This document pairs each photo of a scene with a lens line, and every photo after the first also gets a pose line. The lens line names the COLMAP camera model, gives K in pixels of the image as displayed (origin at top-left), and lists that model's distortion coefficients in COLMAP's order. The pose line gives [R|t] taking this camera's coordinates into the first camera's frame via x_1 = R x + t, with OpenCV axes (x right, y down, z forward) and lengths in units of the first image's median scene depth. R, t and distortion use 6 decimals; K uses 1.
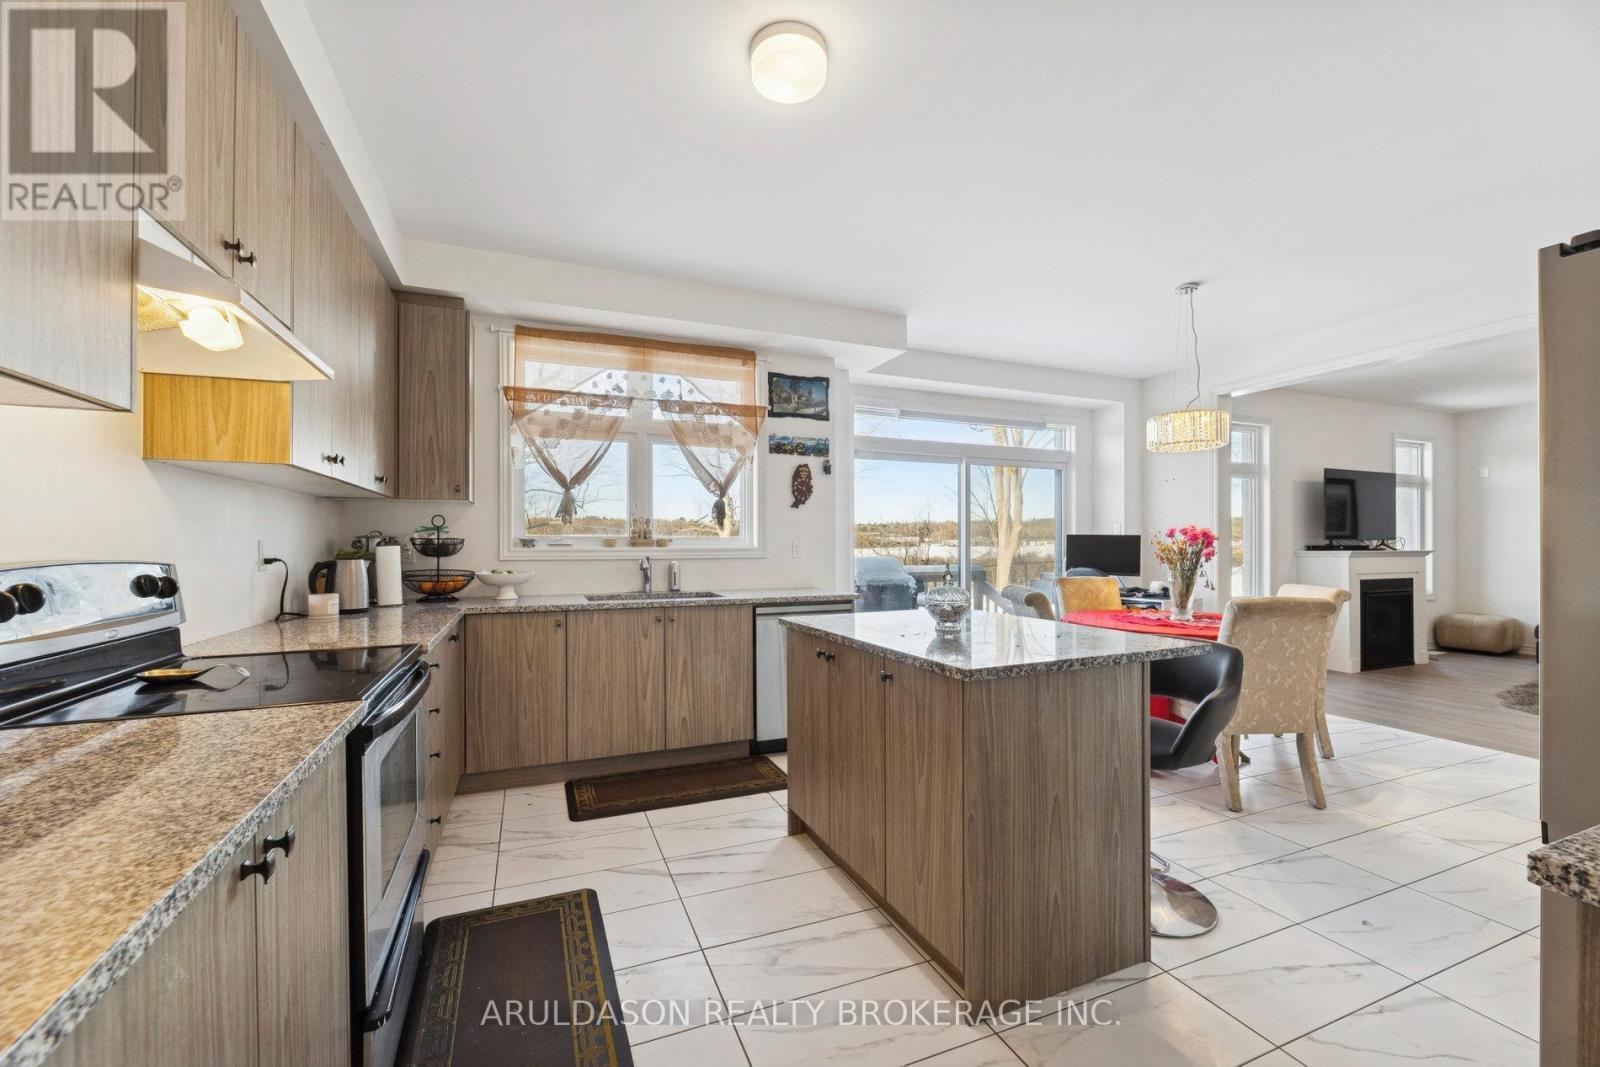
lens RADIAL K [[648.6, 0, 789.4], [0, 648.6, 540.9], [0, 0, 1]] dist [-0.008889, 0.001142]
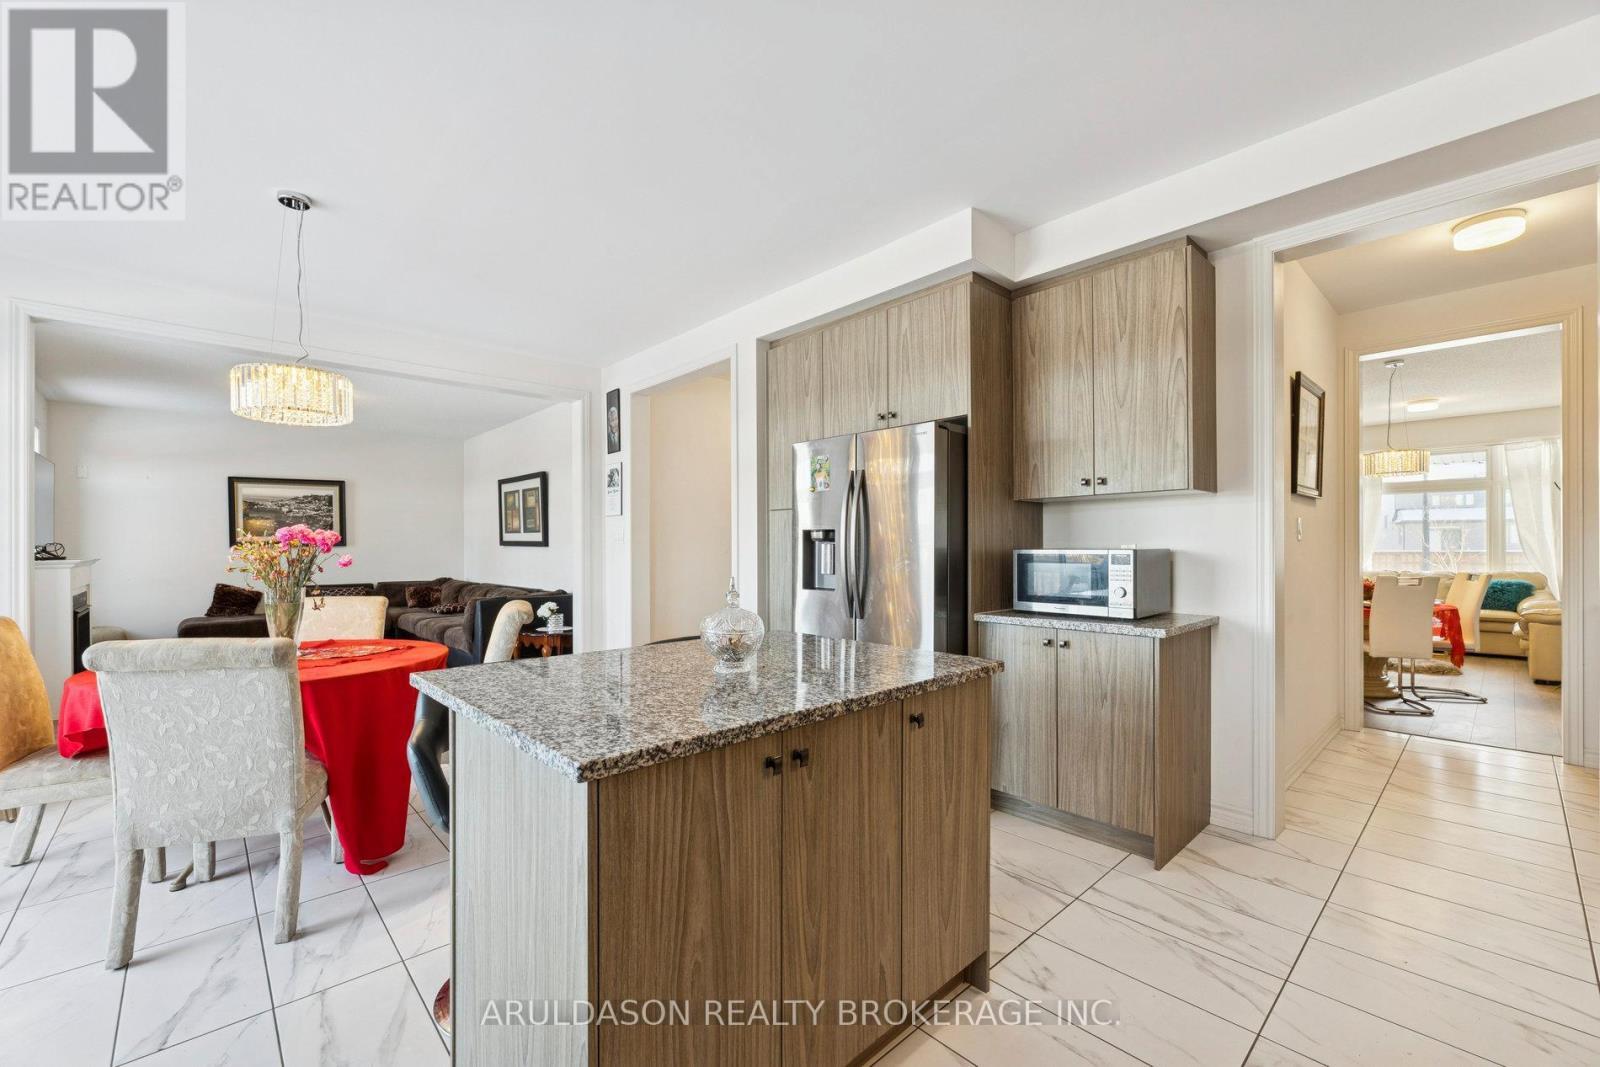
lens RADIAL K [[648.6, 0, 802.3], [0, 648.6, 544.9], [0, 0, 1]] dist [-0.008889, 0.001142]
pose [[-0.359177, 0.003703, 0.933262, -0.163018], [0.000629, 0.999993, -0.003726, -0.000358], [-0.933269, -0.000751, -0.359176, 0.428816]]
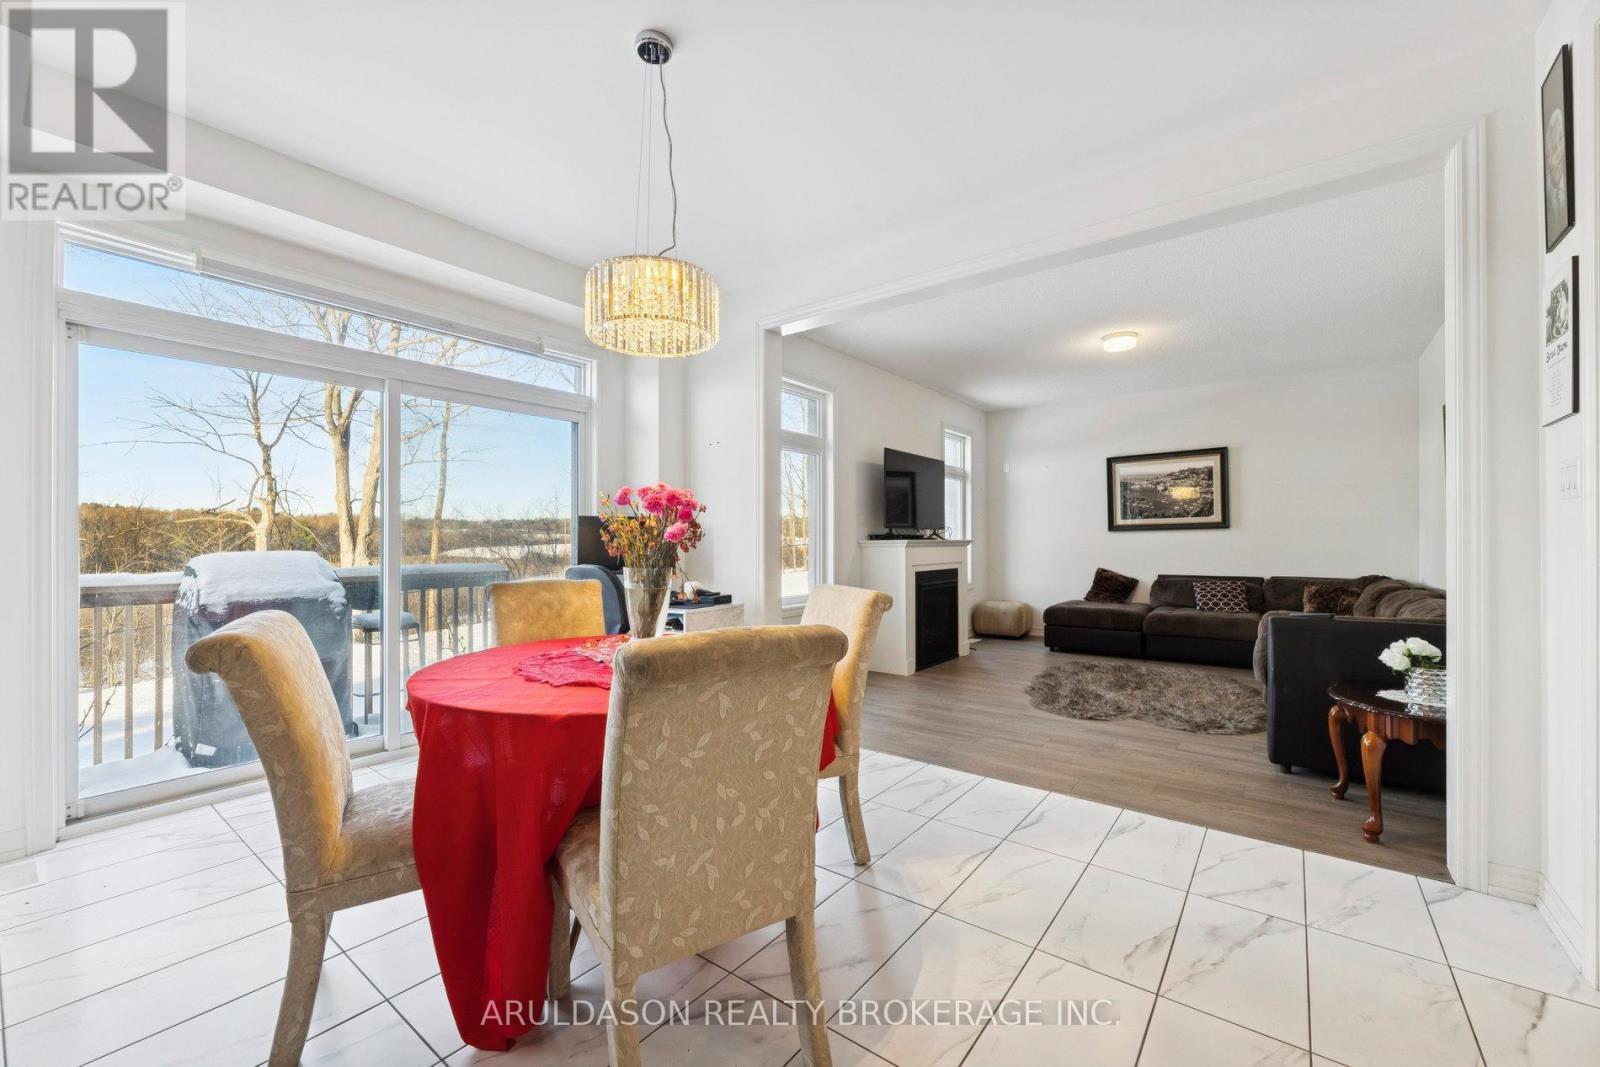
lens RADIAL K [[648.6, 0, 799.6], [0, 648.6, 537.7], [0, 0, 1]] dist [-0.008889, 0.001142]
pose [[0.859818, 0.001328, 0.510599, 0.263600], [-0.000549, 0.999998, -0.001677, 0.013102], [-0.510600, 0.001161, 0.859817, 0.280764]]
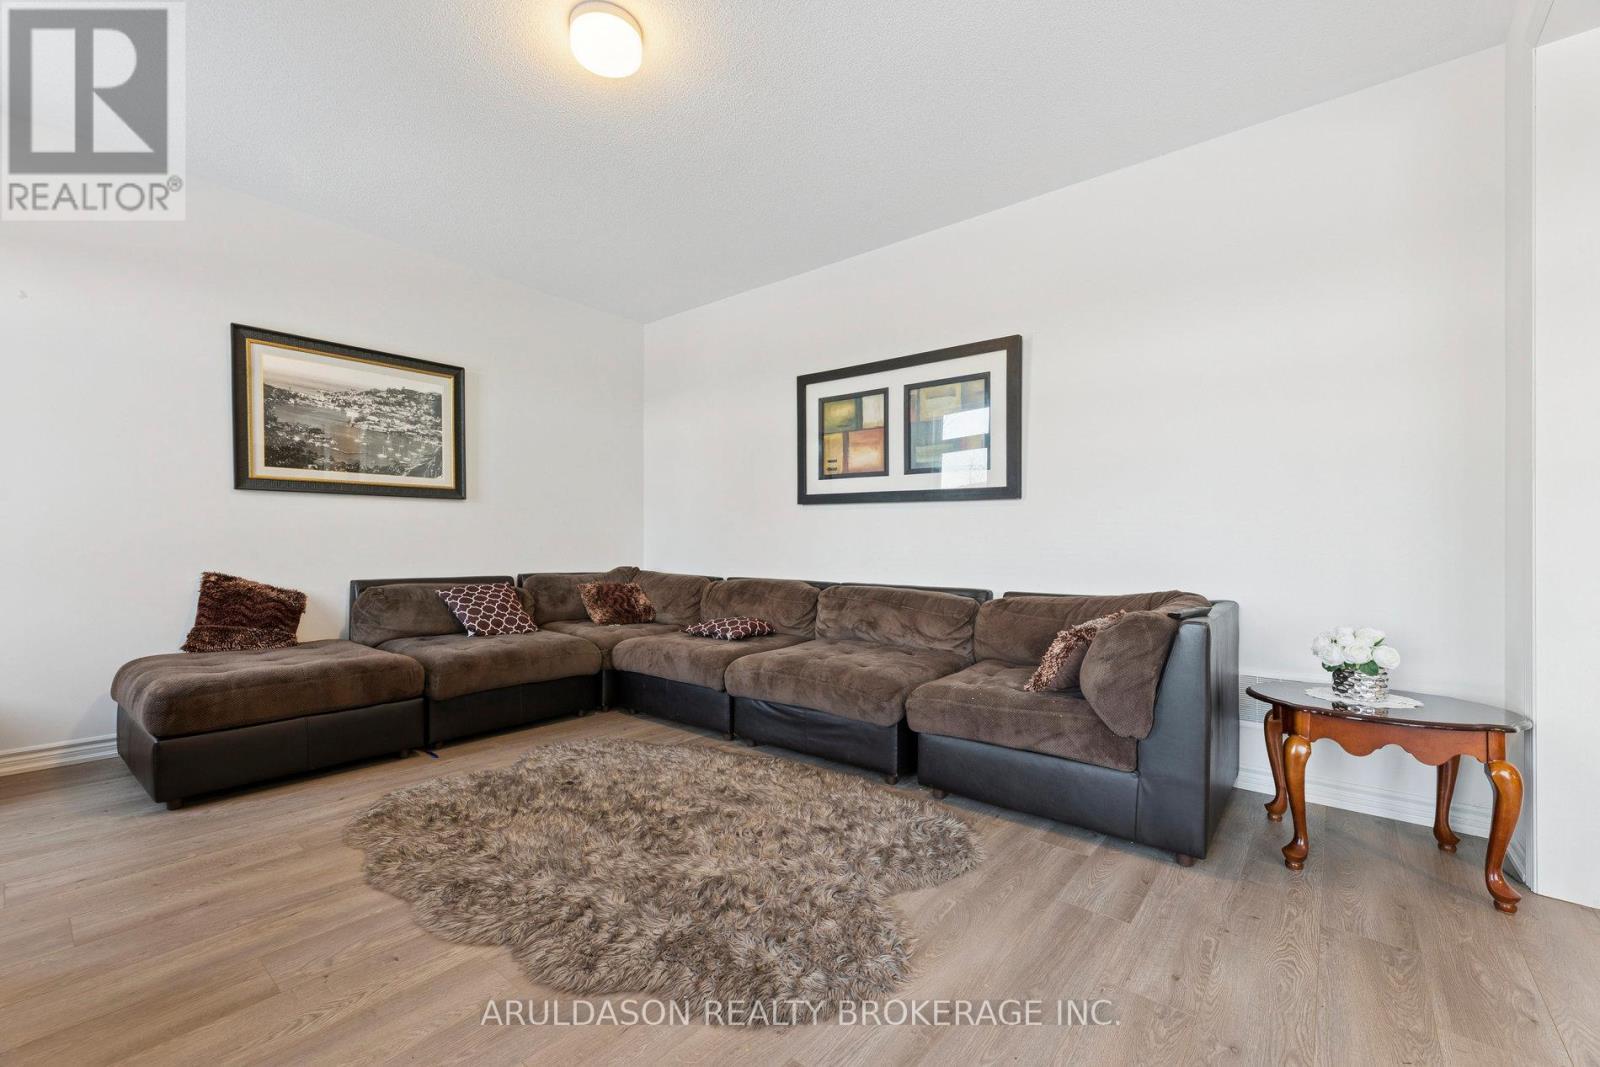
lens RADIAL K [[648.6, 0, 806.1], [0, 648.6, 556.3], [0, 0, 1]] dist [-0.008889, 0.001142]
pose [[-0.484859, -0.017445, 0.874418, 0.653310], [-0.012518, 0.999837, 0.013006, 0.039766], [-0.874503, -0.004640, -0.484998, 0.835903]]
